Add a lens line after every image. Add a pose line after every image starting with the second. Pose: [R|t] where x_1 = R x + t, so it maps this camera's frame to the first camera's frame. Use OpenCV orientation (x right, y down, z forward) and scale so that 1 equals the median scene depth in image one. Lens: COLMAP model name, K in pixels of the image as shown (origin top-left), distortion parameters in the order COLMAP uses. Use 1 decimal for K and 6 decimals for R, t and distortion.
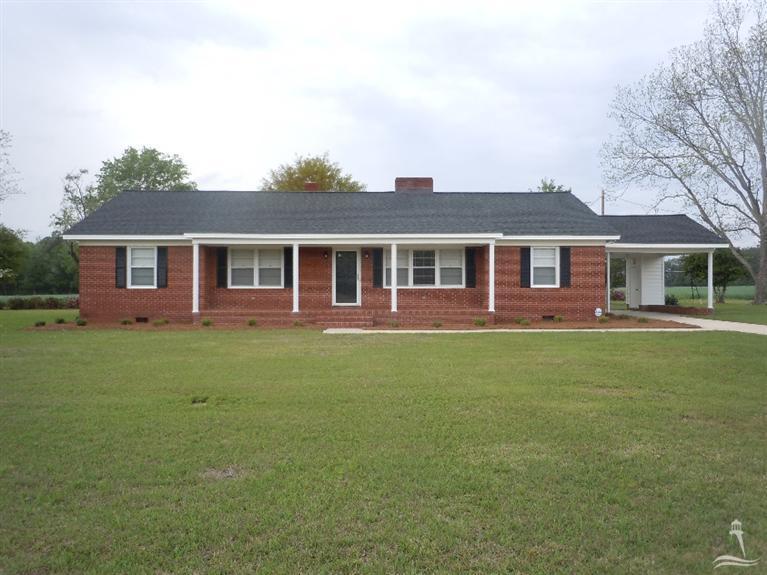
lens RADIAL K [[633.3, 0, 387.6], [0, 633.3, 284.7], [0, 0, 1]] dist [0.031442, -0.084312]
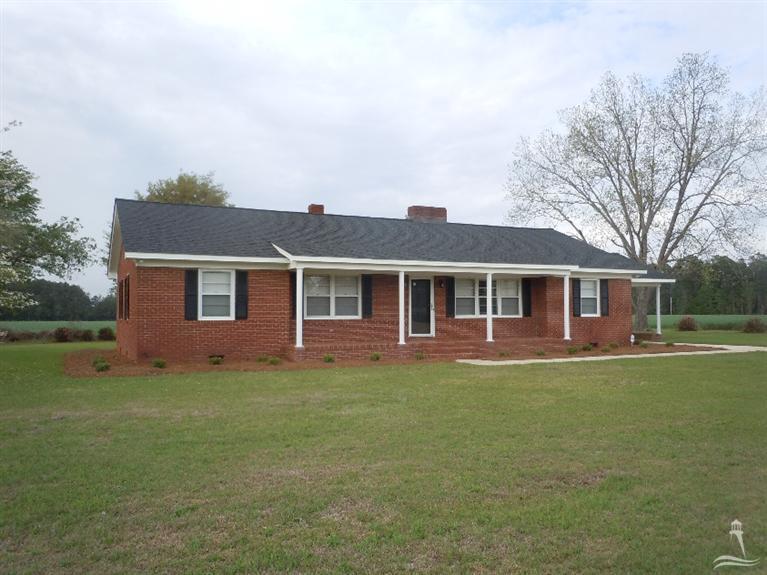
lens RADIAL K [[633.3, 0, 387.6], [0, 633.3, 284.7], [0, 0, 1]] dist [0.031442, -0.084312]
pose [[0.912335, 0.016159, 0.409126, -0.504089], [0.000621, 0.999165, -0.040848, -0.006092], [-0.409445, 0.037521, 0.911563, 0.148486]]
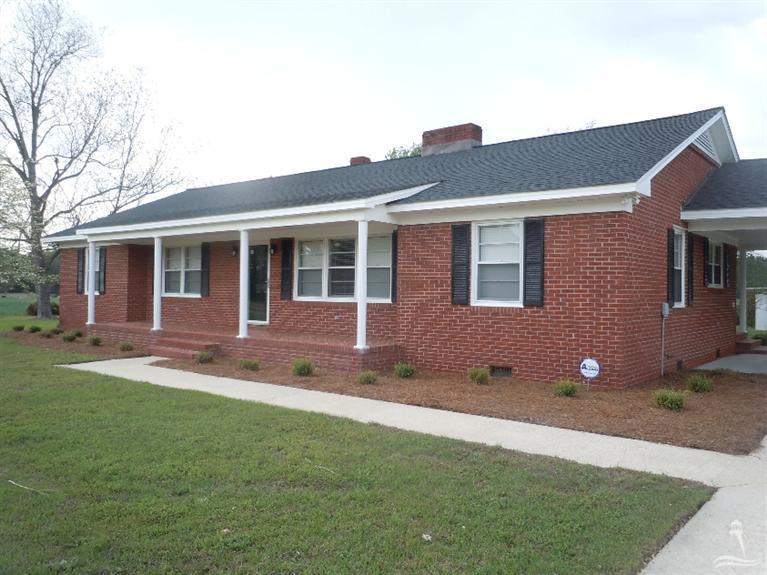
lens RADIAL K [[633.3, 0, 387.6], [0, 633.3, 284.7], [0, 0, 1]] dist [0.031442, -0.084312]
pose [[0.759146, 0.005369, -0.650898, 0.487580], [-0.013275, 0.999886, -0.007234, -0.007040], [0.650785, 0.014132, 0.759131, 0.574787]]
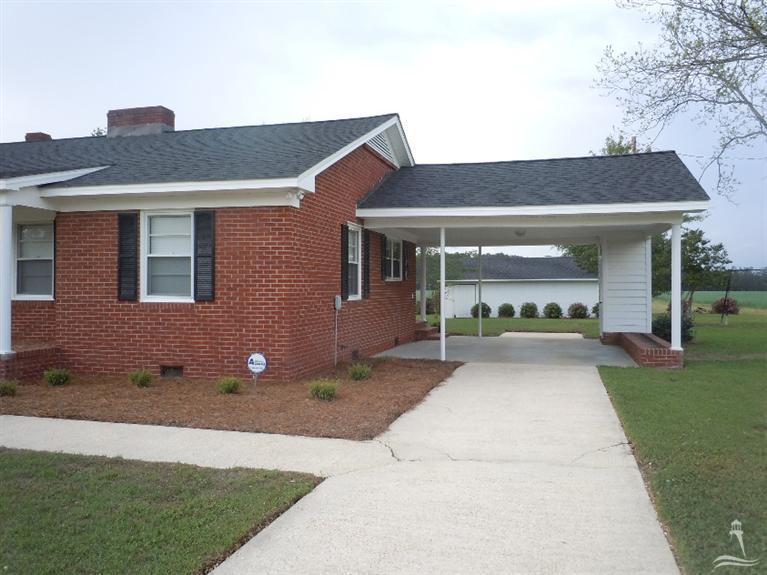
lens RADIAL K [[636.7, 0, 379.2], [0, 636.7, 286.0], [0, 0, 1]] dist [0.010723, -0.003654]
pose [[0.951736, 0.006423, -0.306850, 0.519152], [-0.006332, 0.999979, 0.001294, -0.008122], [0.306852, 0.000711, 0.951757, 0.607691]]
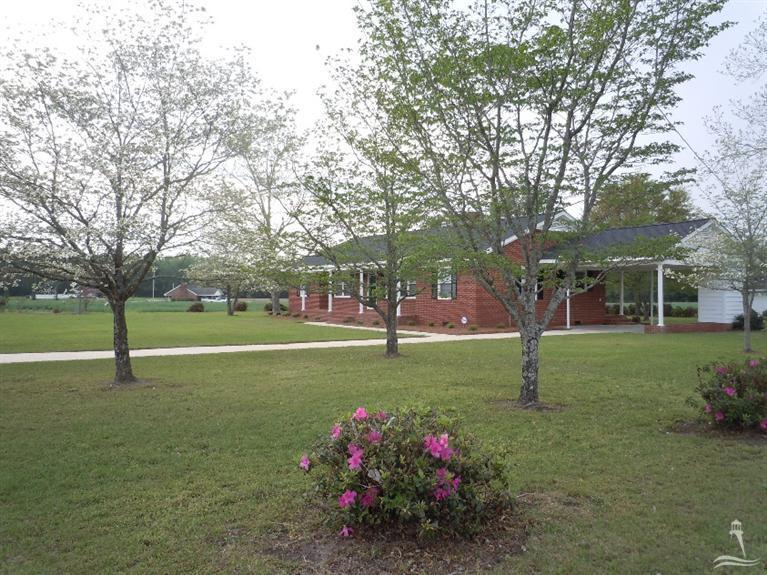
lens RADIAL K [[633.3, 0, 387.6], [0, 633.3, 284.7], [0, 0, 1]] dist [0.031442, -0.084312]
pose [[0.534962, -0.006029, -0.844855, 1.232886], [-0.006828, 0.999911, -0.011459, -0.009806], [0.844848, 0.011899, 0.534873, 0.224292]]
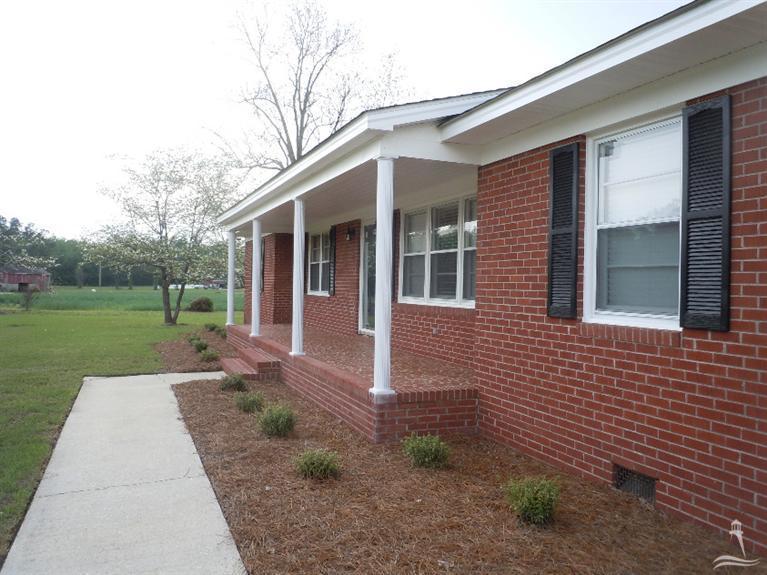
lens RADIAL K [[633.3, 0, 387.6], [0, 633.3, 284.7], [0, 0, 1]] dist [0.031442, -0.084312]
pose [[0.346960, 0.008396, -0.937842, 0.404235], [-0.022129, 0.999755, 0.000764, -0.006987], [0.937619, 0.020488, 0.347061, 0.842788]]
